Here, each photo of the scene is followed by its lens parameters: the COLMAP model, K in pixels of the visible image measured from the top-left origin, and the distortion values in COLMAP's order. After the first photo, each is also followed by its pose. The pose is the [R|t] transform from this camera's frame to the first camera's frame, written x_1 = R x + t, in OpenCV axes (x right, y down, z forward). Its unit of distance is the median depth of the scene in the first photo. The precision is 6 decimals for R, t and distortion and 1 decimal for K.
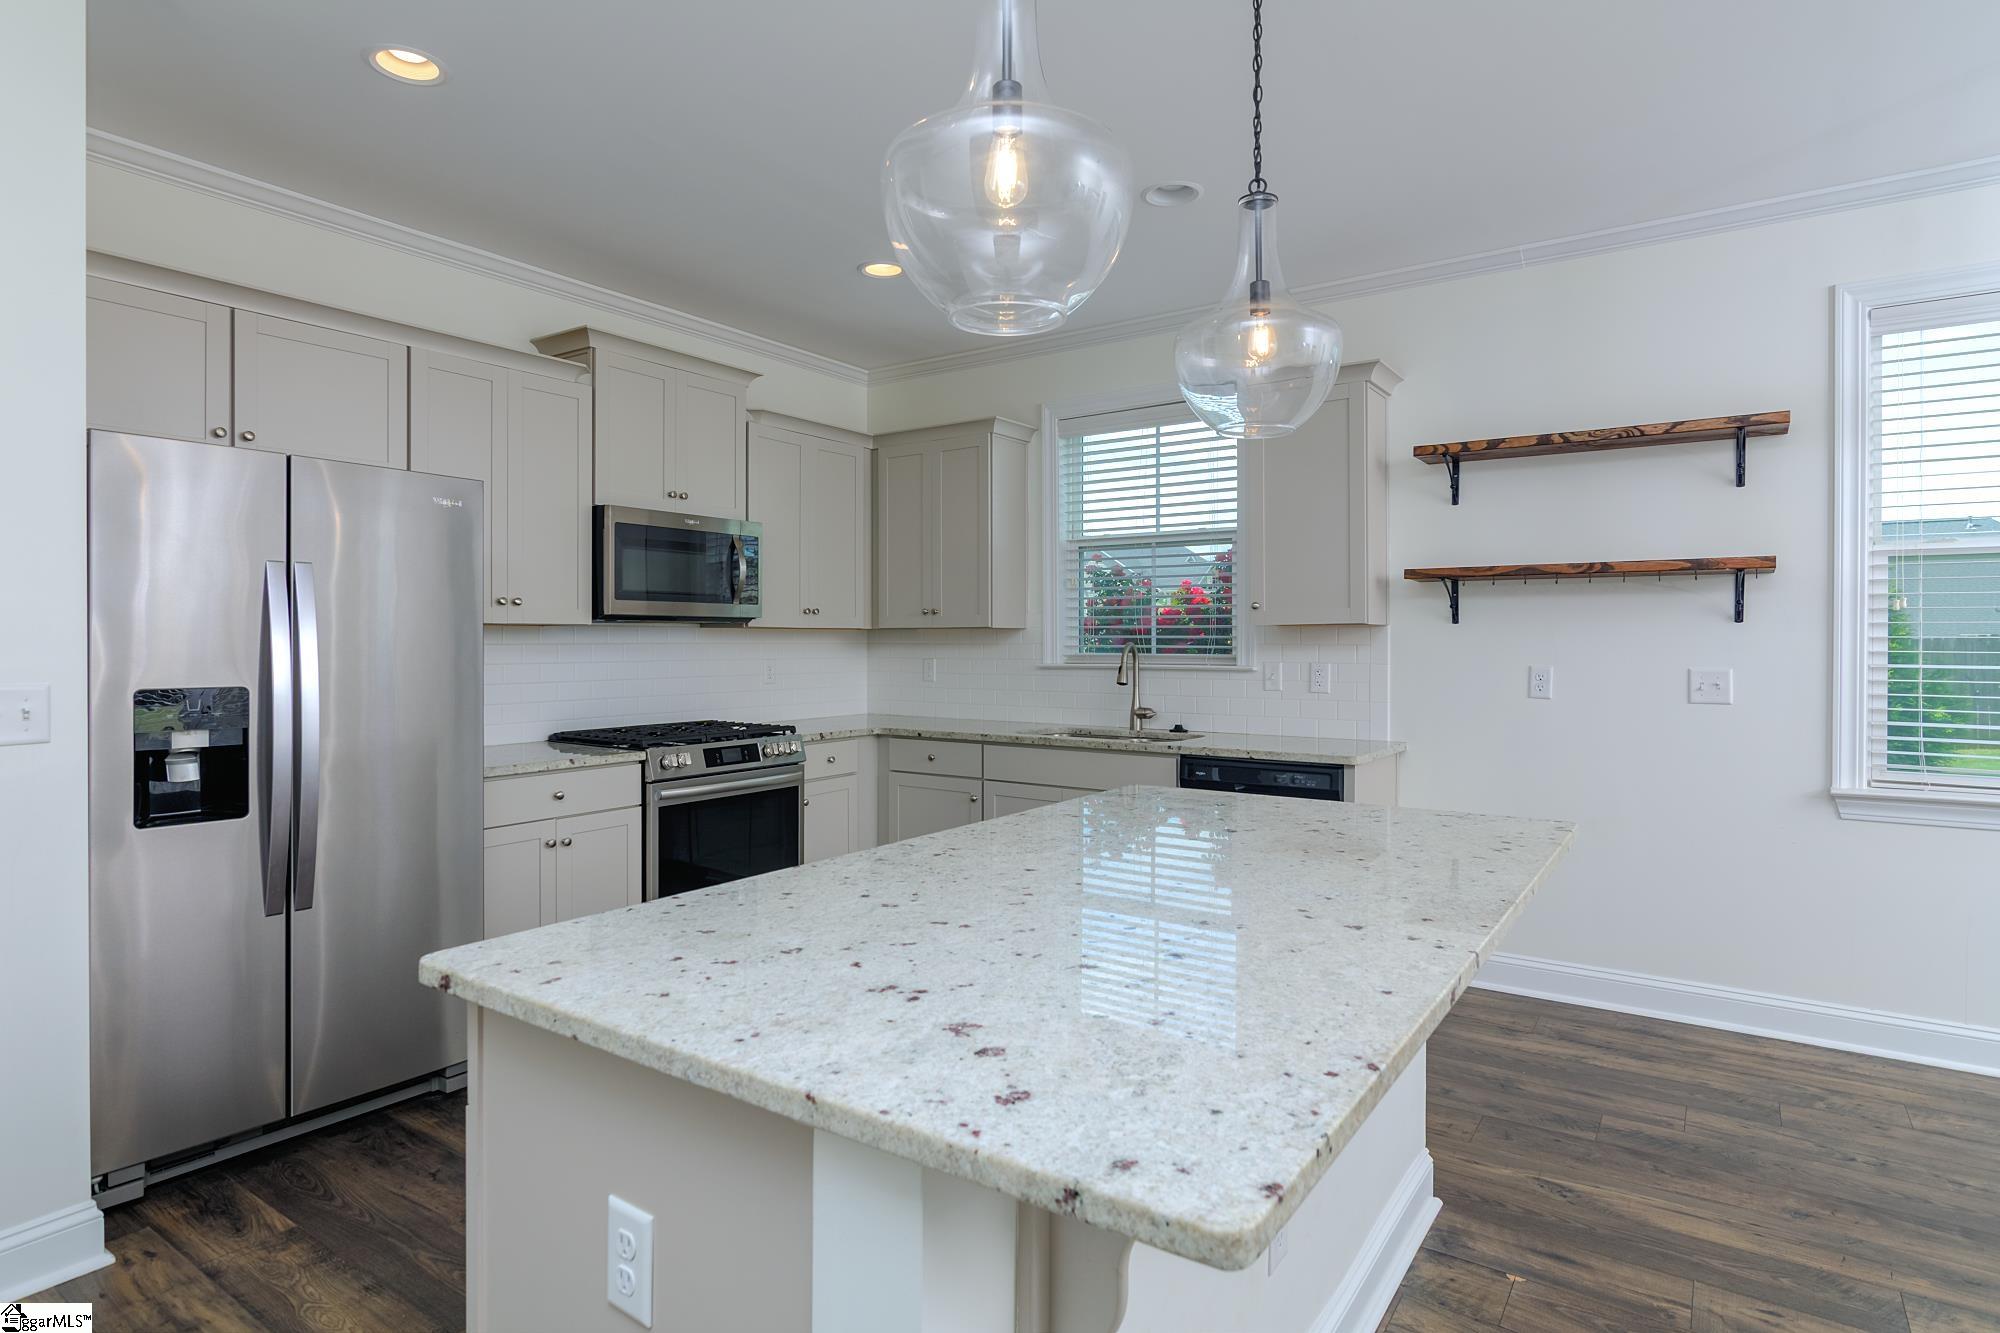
lens RADIAL K [[1072.2, 0, 1009.3], [0, 1072.2, 664.0], [0, 0, 1]] dist [-0.002210, 0.001319]
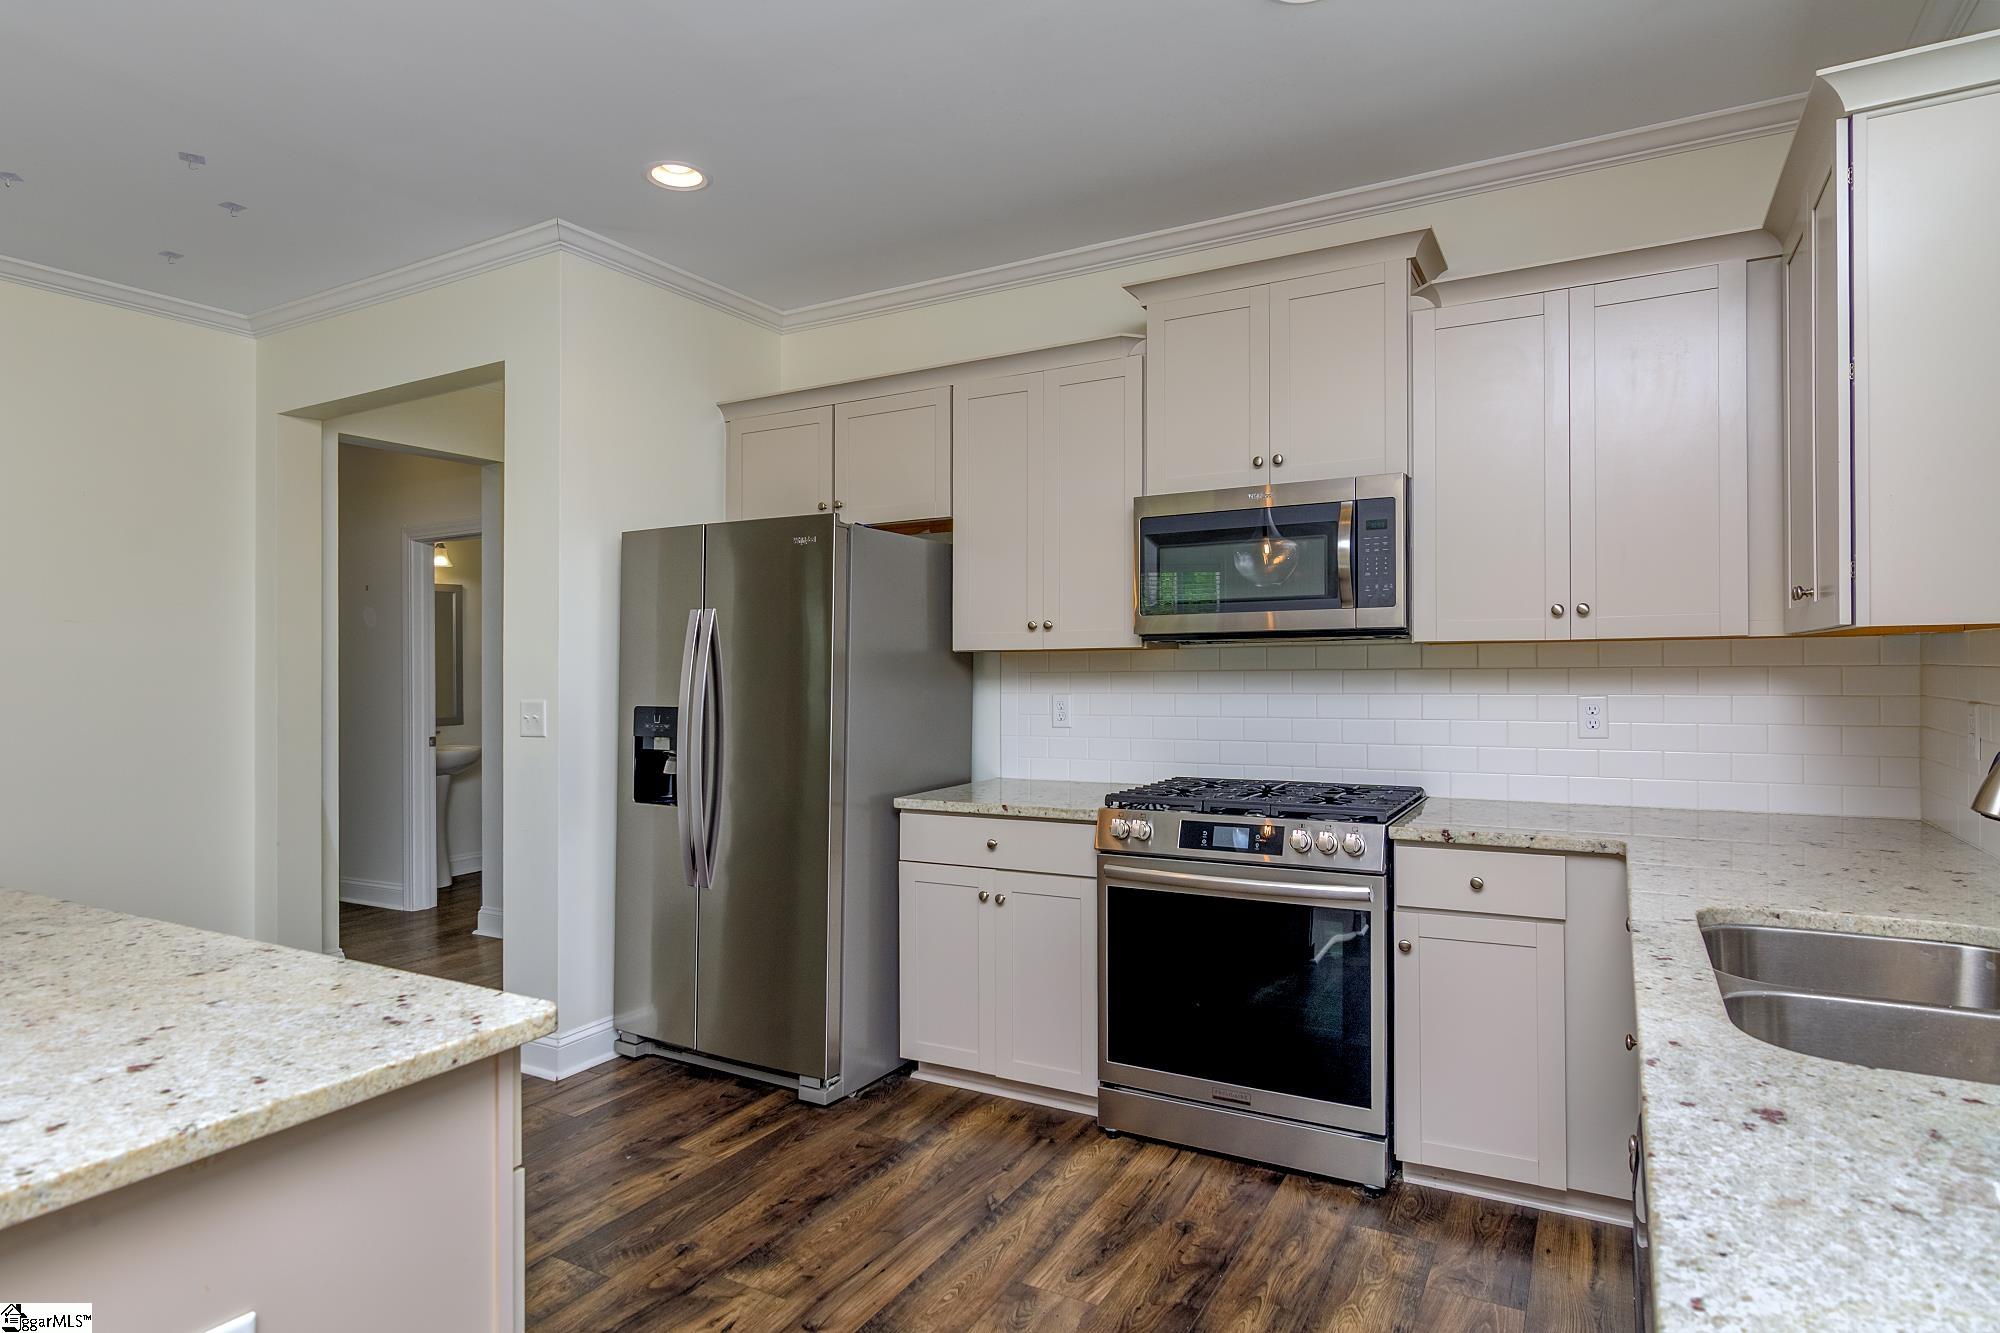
lens RADIAL K [[1106.2, 0, 1036.1], [0, 1106.2, 658.9], [0, 0, 1]] dist [0.000160, 0.001572]
pose [[0.093168, 0.006331, -0.995630, 0.443180], [-0.007717, 0.999954, 0.005637, -0.031738], [0.995620, 0.007158, 0.093213, 0.854026]]
